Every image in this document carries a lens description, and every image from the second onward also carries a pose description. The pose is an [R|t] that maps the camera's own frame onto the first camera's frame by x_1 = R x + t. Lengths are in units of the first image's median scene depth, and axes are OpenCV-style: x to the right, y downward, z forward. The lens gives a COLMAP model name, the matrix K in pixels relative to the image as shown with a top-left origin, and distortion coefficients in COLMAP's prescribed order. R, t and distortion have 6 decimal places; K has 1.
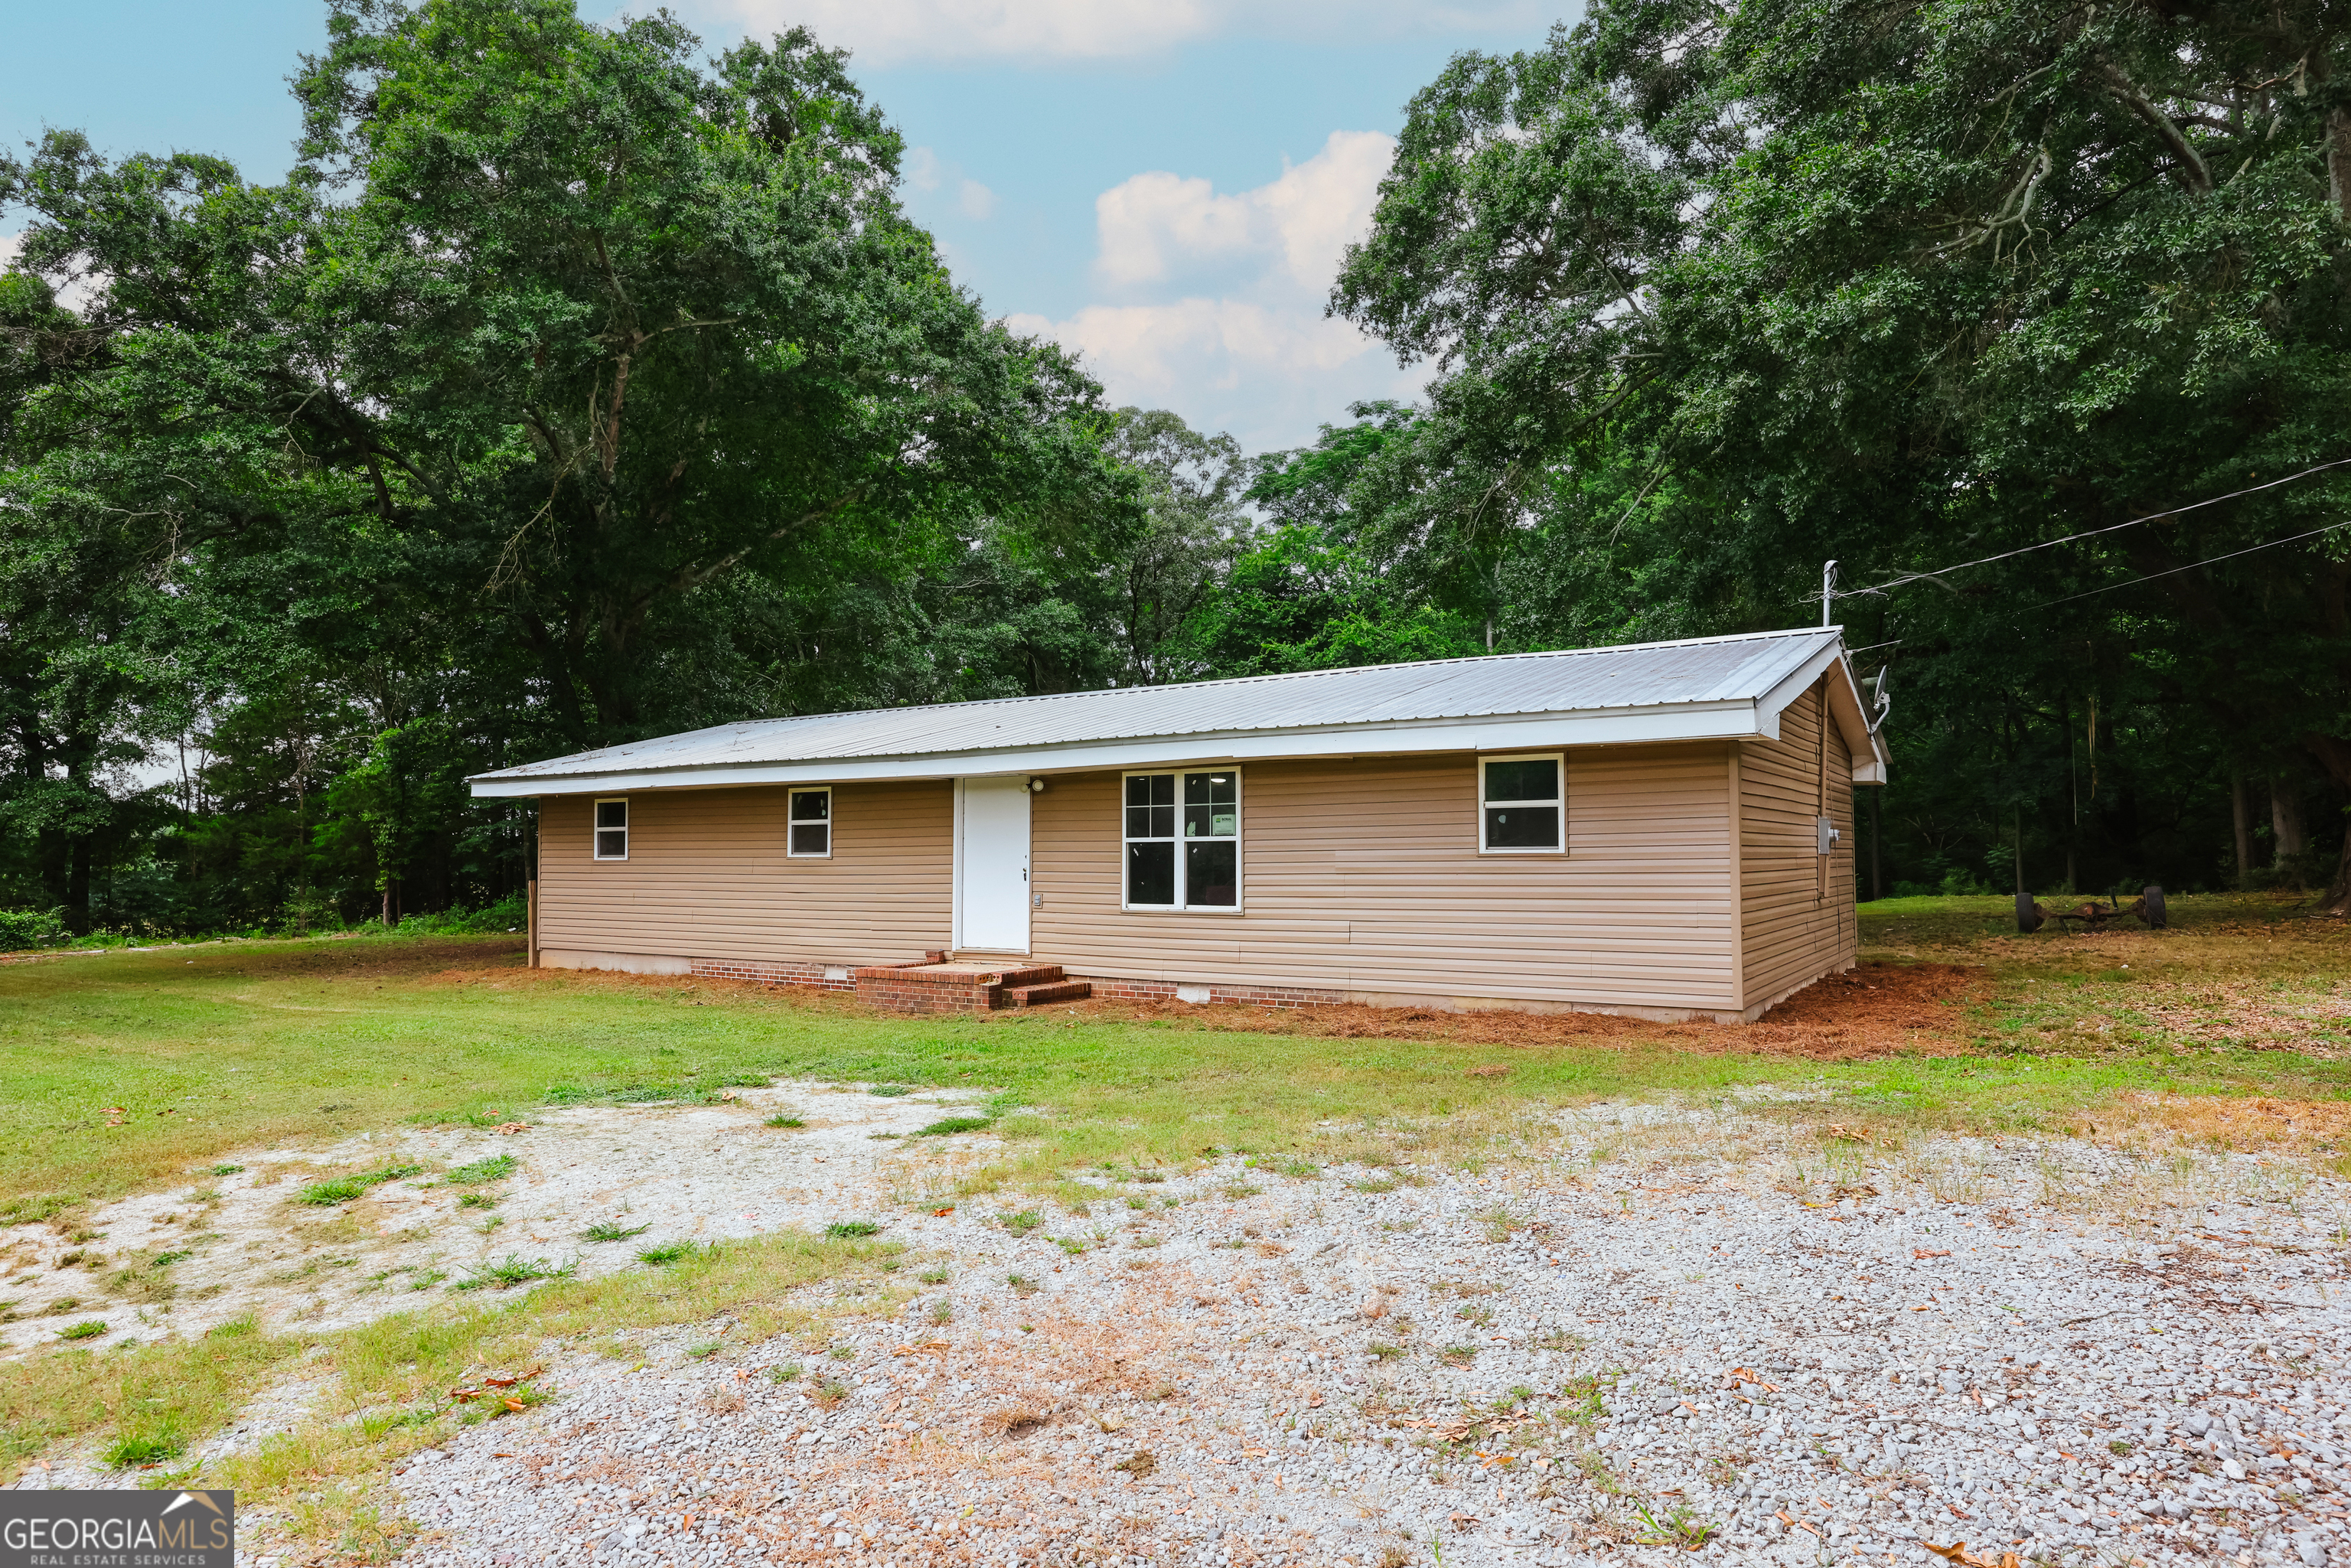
lens RADIAL K [[1377.9, 0, 1169.0], [0, 1377.9, 826.7], [0, 0, 1]] dist [0.000807, -0.000134]
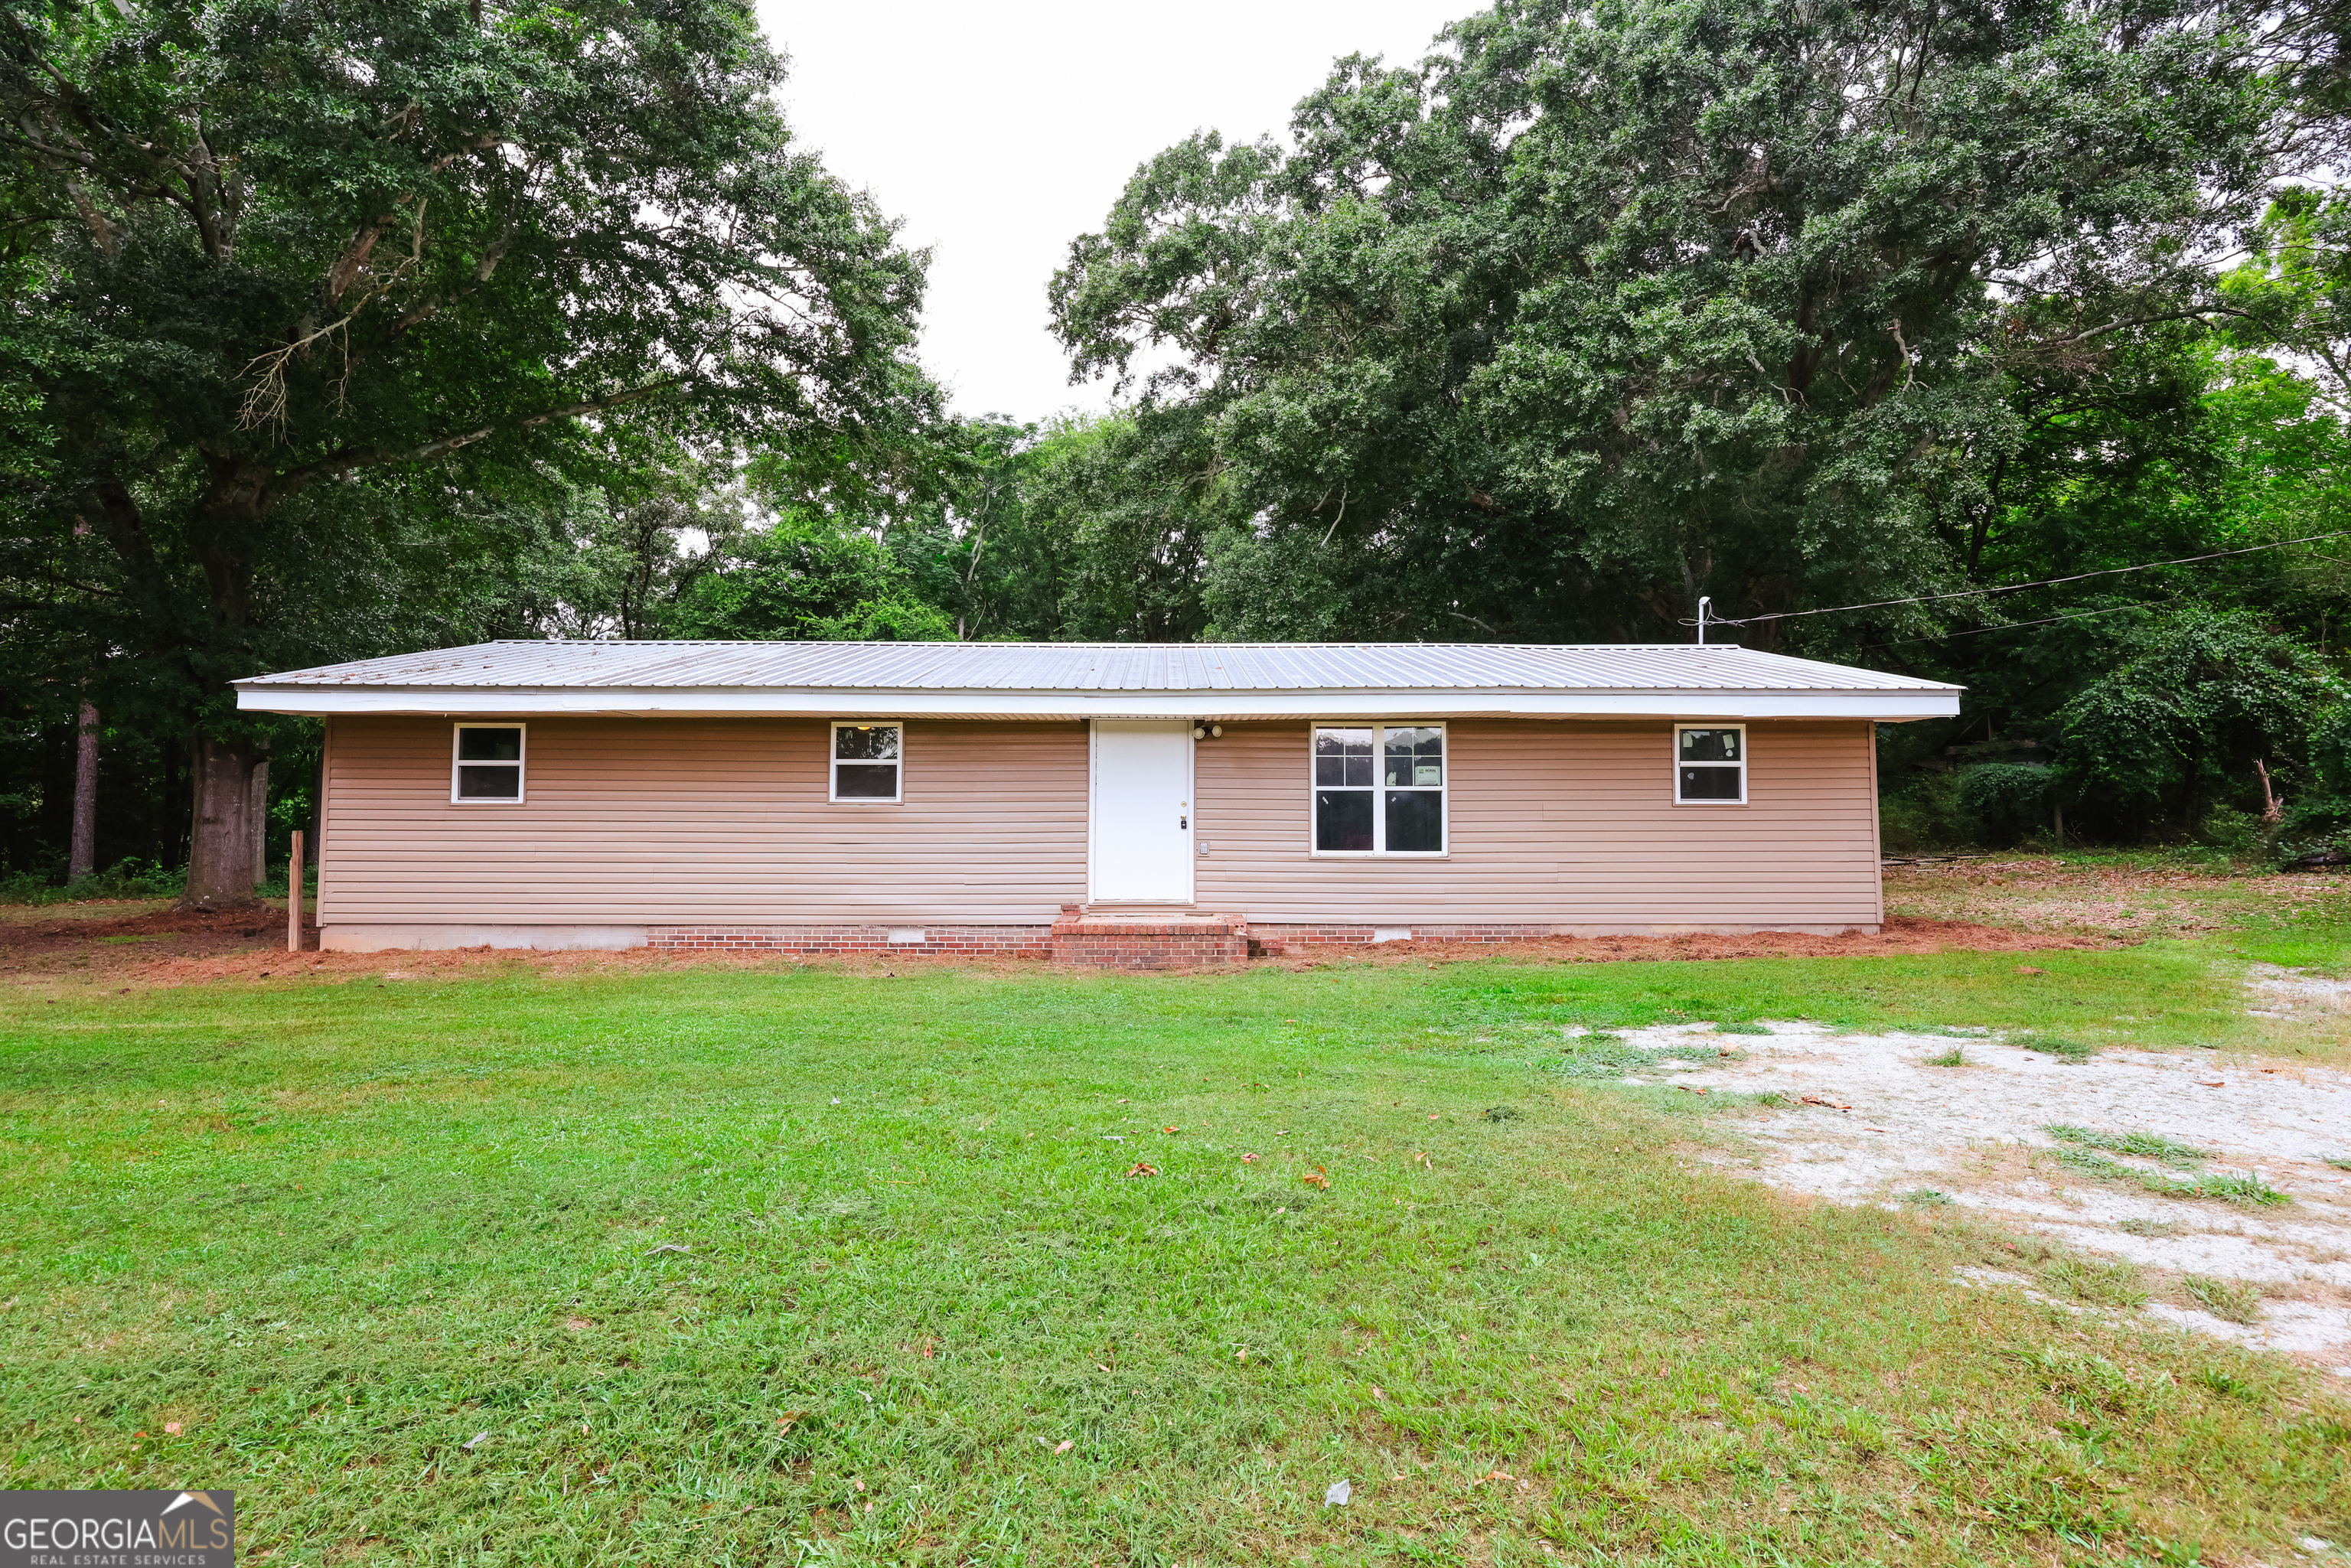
lens RADIAL K [[1152.2, 0, 1175.5], [0, 1152.2, 784.0], [0, 0, 1]] dist [-0.000065, 0.000079]
pose [[0.831769, 0.024583, 0.554577, -0.566448], [-0.018824, 0.999693, -0.016080, 0.021377], [-0.554802, 0.002935, 0.831977, 0.332266]]
